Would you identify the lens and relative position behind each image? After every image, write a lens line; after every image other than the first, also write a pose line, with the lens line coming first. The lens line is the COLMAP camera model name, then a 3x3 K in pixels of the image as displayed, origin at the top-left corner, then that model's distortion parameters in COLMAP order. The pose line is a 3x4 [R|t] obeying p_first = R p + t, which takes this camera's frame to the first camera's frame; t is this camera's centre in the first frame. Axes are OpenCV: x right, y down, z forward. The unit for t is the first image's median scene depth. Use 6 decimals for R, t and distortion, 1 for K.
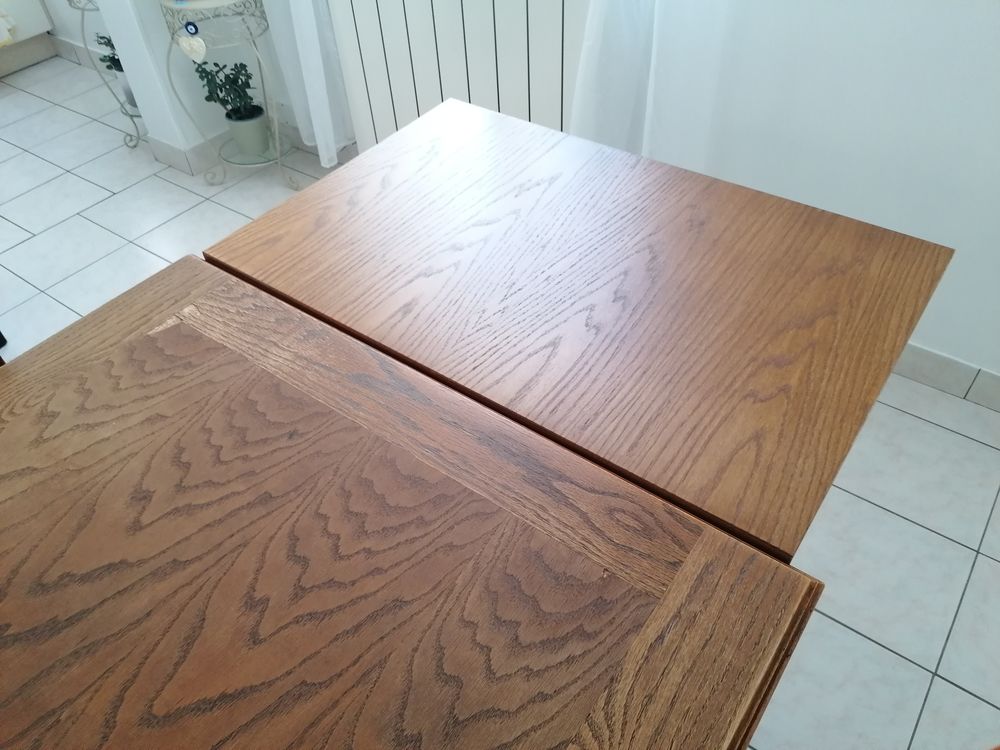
lens RADIAL K [[745.6, 0, 500.0], [0, 745.6, 375.0], [0, 0, 1]] dist [0.088098, -0.118682]
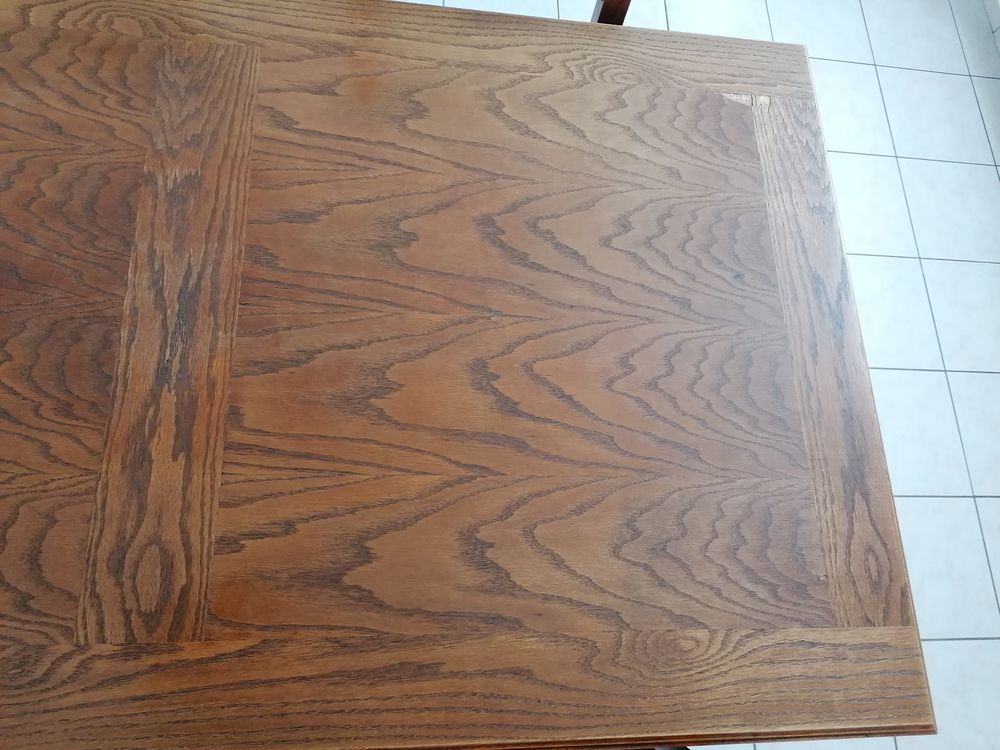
lens RADIAL K [[745.6, 0, 500.0], [0, 745.6, 375.0], [0, 0, 1]] dist [0.088098, -0.118682]
pose [[0.596439, 0.792097, -0.129780, -0.258577], [-0.682927, 0.585748, 0.436475, -0.097602], [0.421749, -0.171700, 0.890307, -0.236277]]
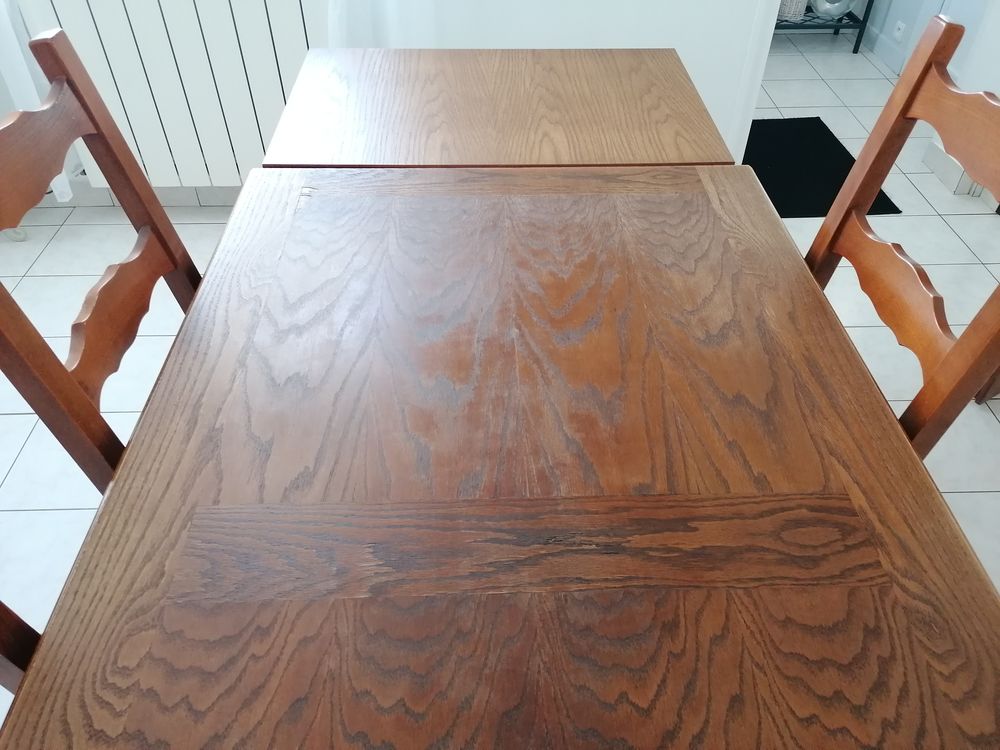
lens RADIAL K [[745.6, 0, 500.0], [0, 745.6, 375.0], [0, 0, 1]] dist [0.088098, -0.118682]
pose [[0.784392, -0.384638, 0.486604, -1.244854], [0.408986, 0.910535, 0.060463, 0.365727], [-0.466326, 0.151588, 0.871528, -0.351673]]
